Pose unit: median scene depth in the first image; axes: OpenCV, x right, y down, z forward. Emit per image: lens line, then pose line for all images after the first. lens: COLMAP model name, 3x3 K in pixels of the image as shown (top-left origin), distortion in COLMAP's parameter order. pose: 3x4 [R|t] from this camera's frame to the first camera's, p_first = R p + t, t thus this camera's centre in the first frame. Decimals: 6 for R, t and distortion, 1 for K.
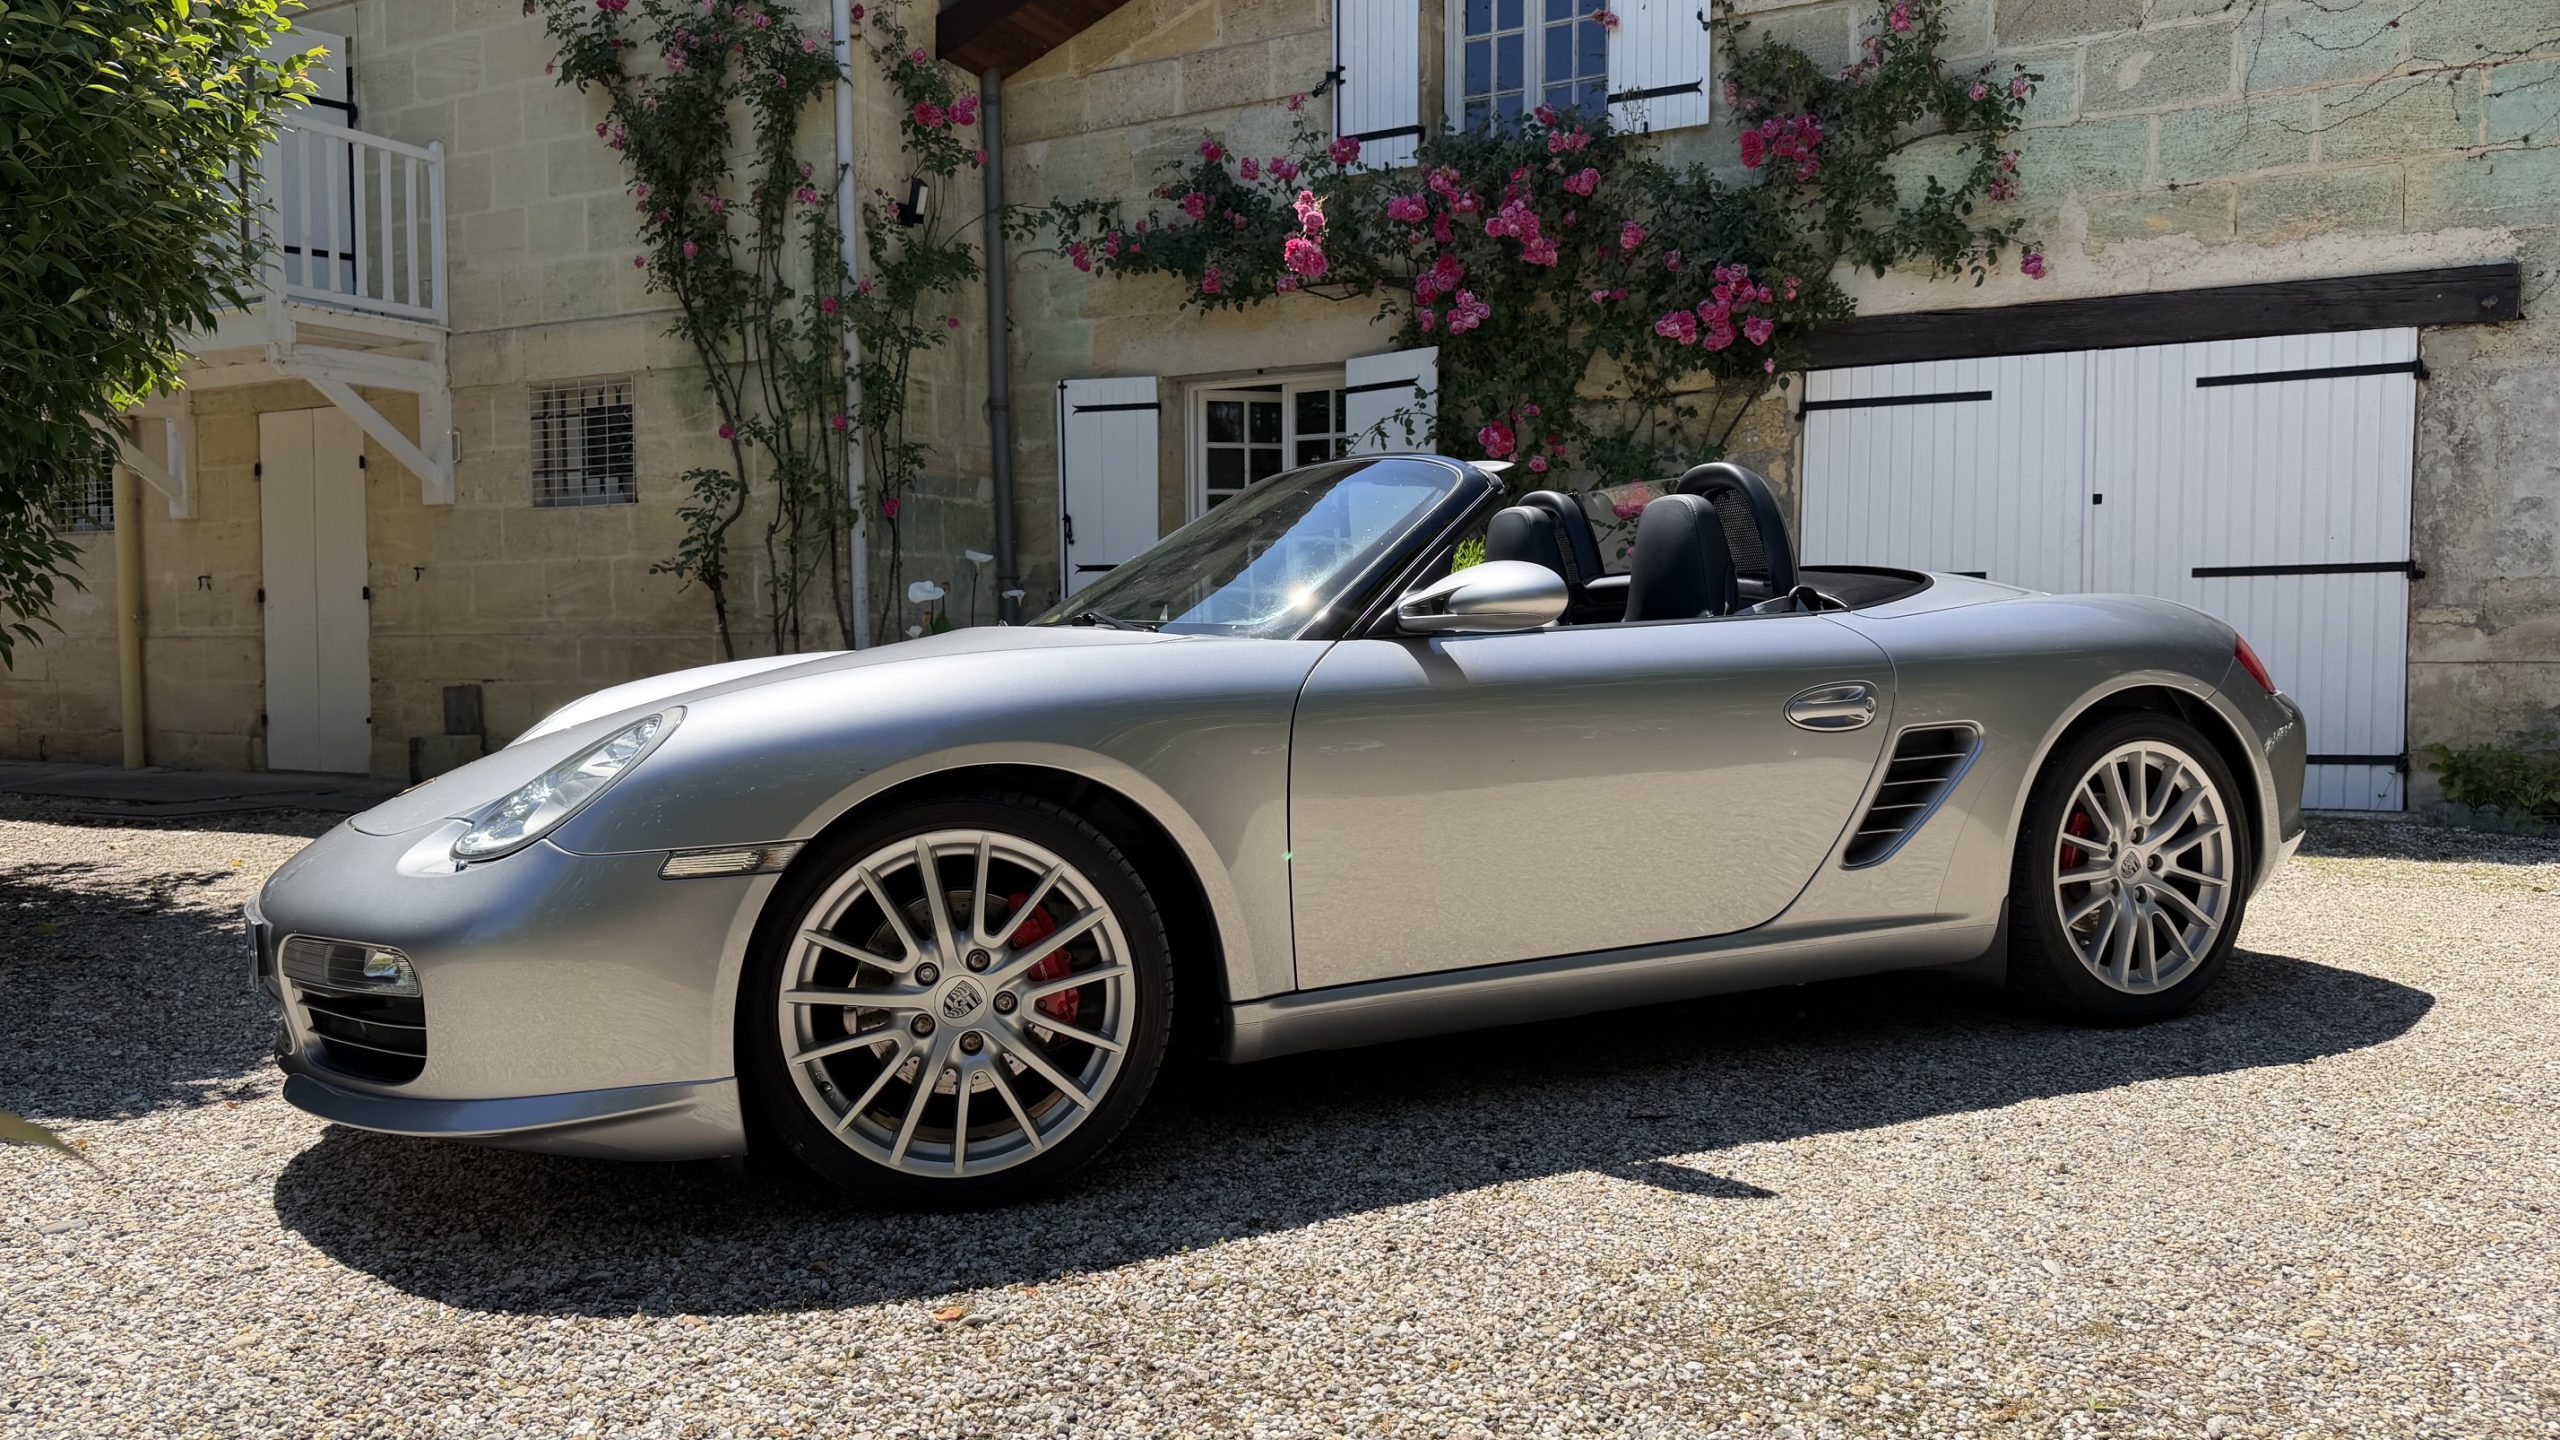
lens RADIAL K [[1781.4, 0, 1286.2], [0, 1781.4, 744.2], [0, 0, 1]] dist [0.036916, -0.045650]
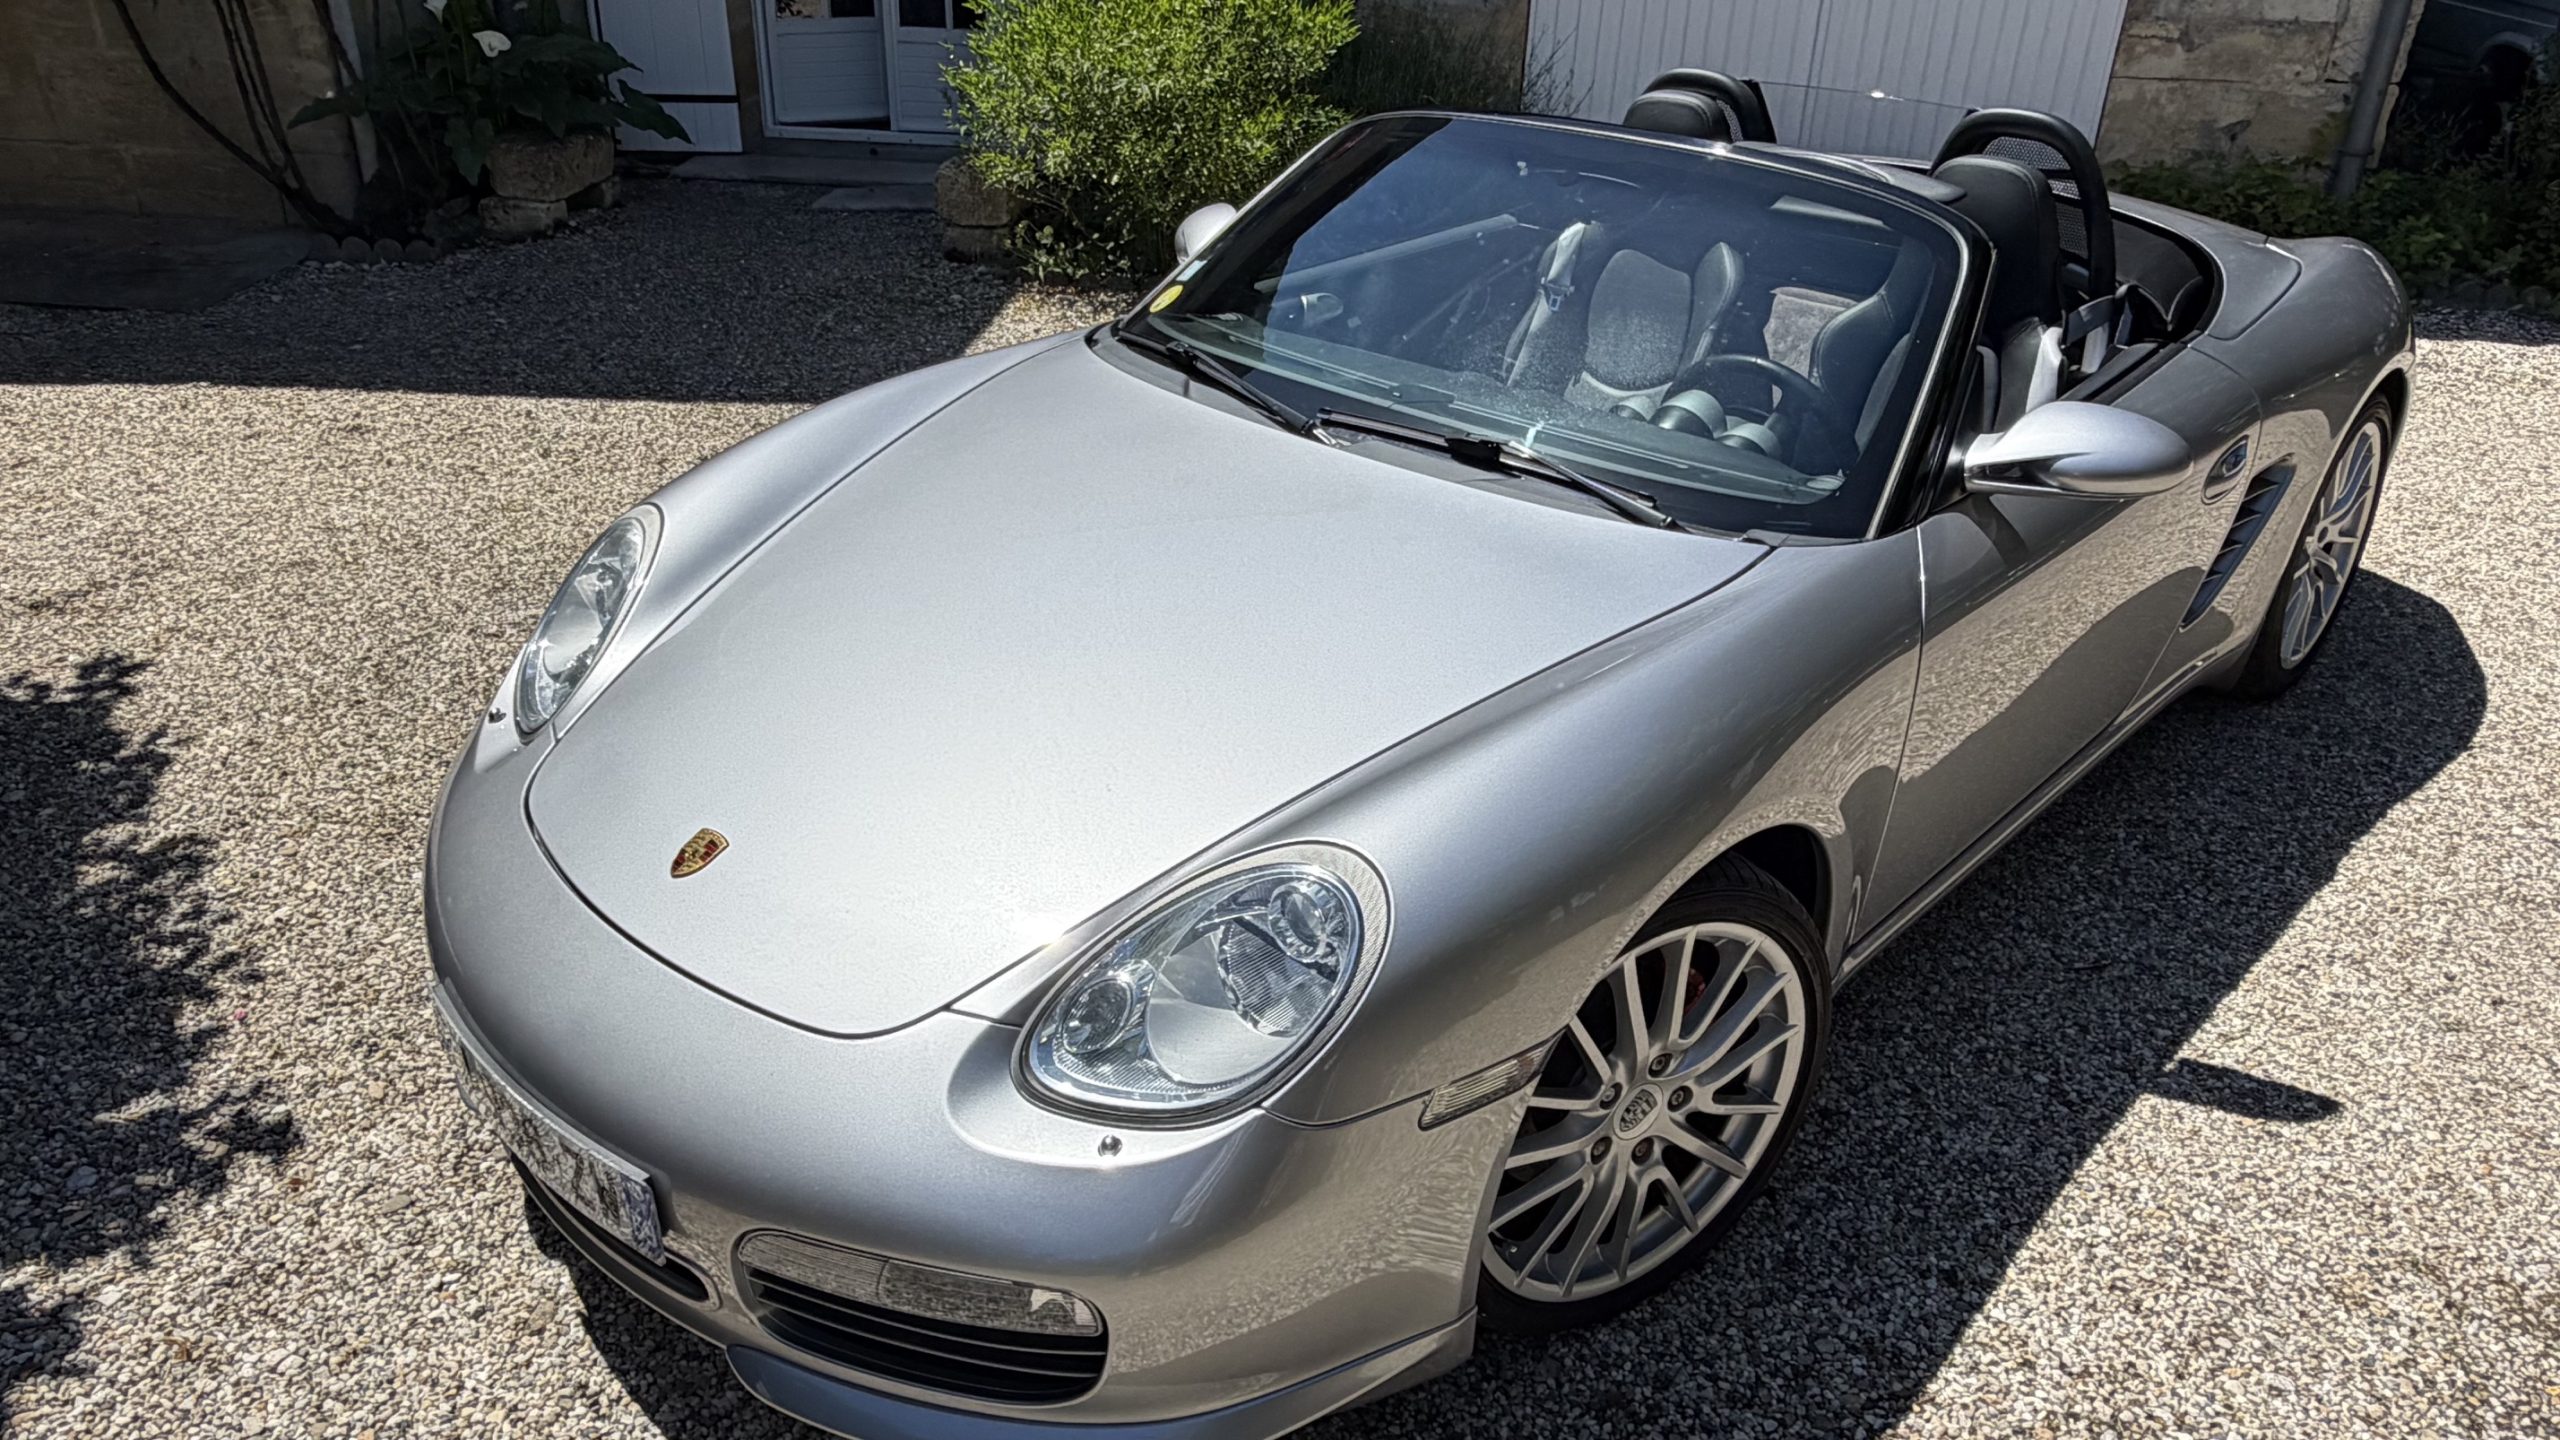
lens RADIAL K [[1781.4, 0, 1260.3], [0, 1781.4, 717.8], [0, 0, 1]] dist [0.036916, -0.045650]
pose [[0.933859, -0.135275, 0.331071, -0.188365], [-0.013754, 0.911437, 0.411210, -0.110880], [-0.357377, -0.388565, 0.849293, 0.144869]]
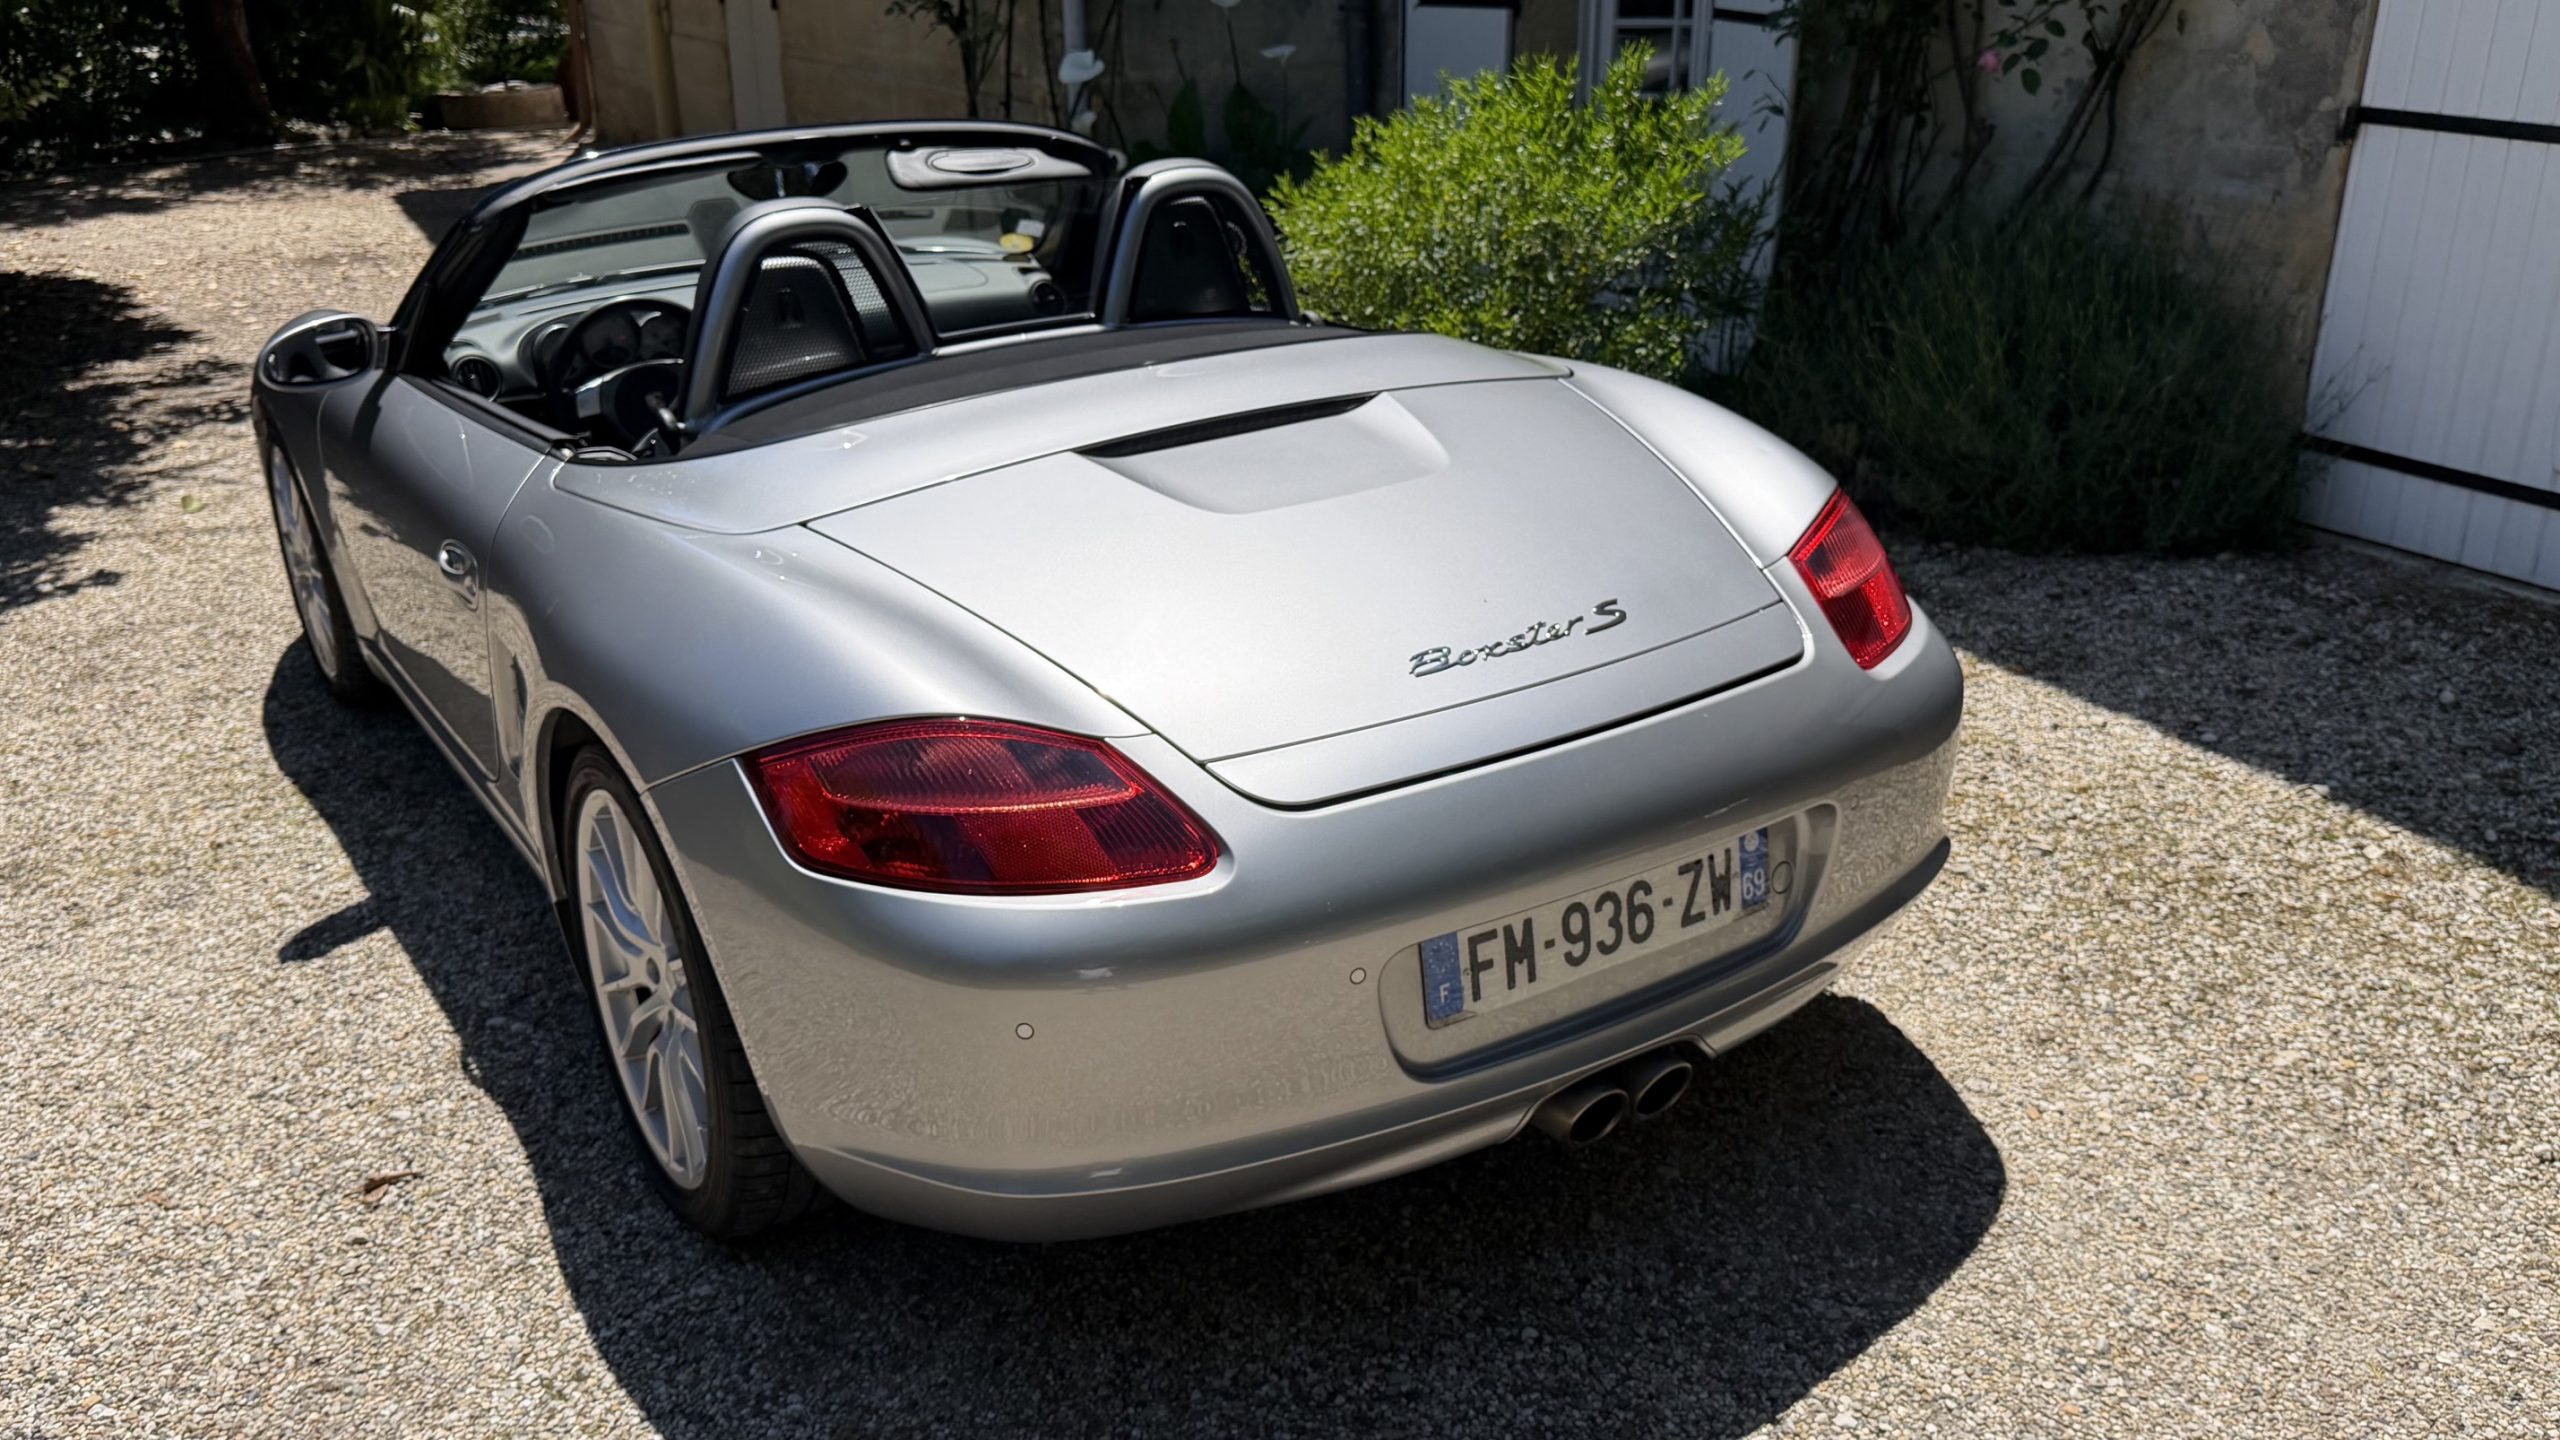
lens RADIAL K [[2061.3, 0, 1295.3], [0, 2061.3, 745.9], [0, 0, 1]] dist [0.080602, -0.123345]
pose [[0.838740, 0.201461, -0.505894, 0.376293], [-0.025444, 0.942528, 0.333156, -0.114852], [0.543938, -0.266559, 0.795662, 0.308214]]
